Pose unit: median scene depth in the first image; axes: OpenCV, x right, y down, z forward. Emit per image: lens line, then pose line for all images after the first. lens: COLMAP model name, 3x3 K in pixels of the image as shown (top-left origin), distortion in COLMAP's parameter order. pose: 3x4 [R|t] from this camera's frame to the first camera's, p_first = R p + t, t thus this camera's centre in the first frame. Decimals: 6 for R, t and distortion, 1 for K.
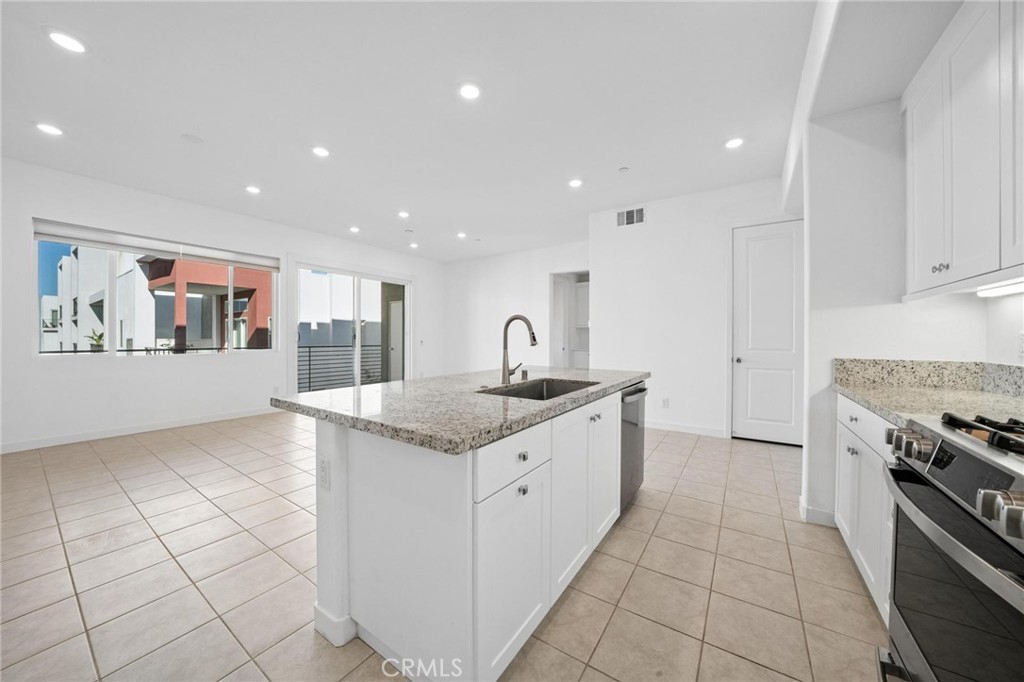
lens RADIAL K [[357.2, 0, 508.6], [0, 357.2, 337.8], [0, 0, 1]] dist [-0.017578, 0.000323]
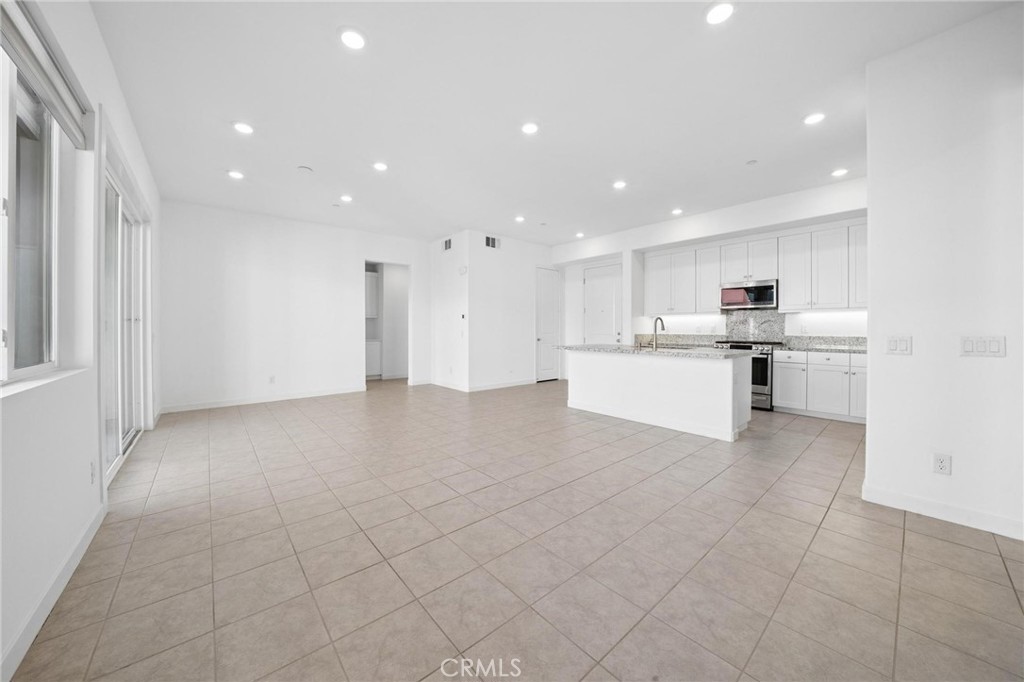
lens RADIAL K [[357.2, 0, 513.6], [0, 357.2, 332.3], [0, 0, 1]] dist [-0.017578, 0.000323]
pose [[0.255831, -0.012950, 0.966635, -2.378297], [0.002850, 0.999916, 0.012641, 0.000113], [-0.966717, -0.000479, 0.255846, 1.310172]]
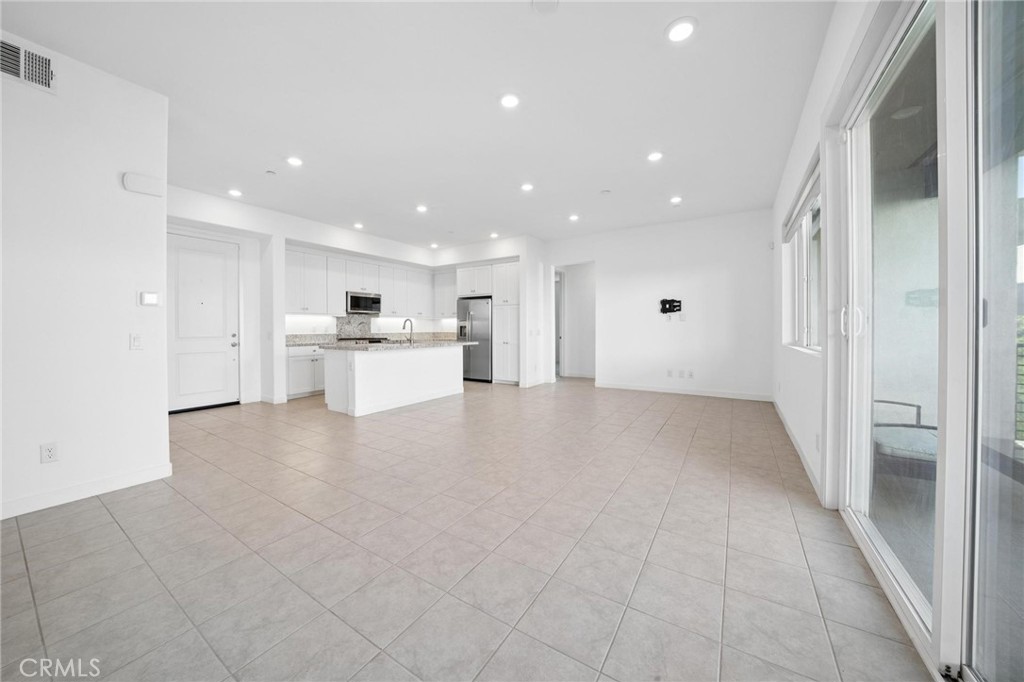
lens RADIAL K [[357.2, 0, 496.3], [0, 357.2, 334.2], [0, 0, 1]] dist [-0.017578, 0.000323]
pose [[-0.999992, 0.001686, -0.003625, -0.666843], [0.001617, 0.999821, 0.018858, 0.005414], [0.003656, 0.018852, -0.999816, 3.847758]]
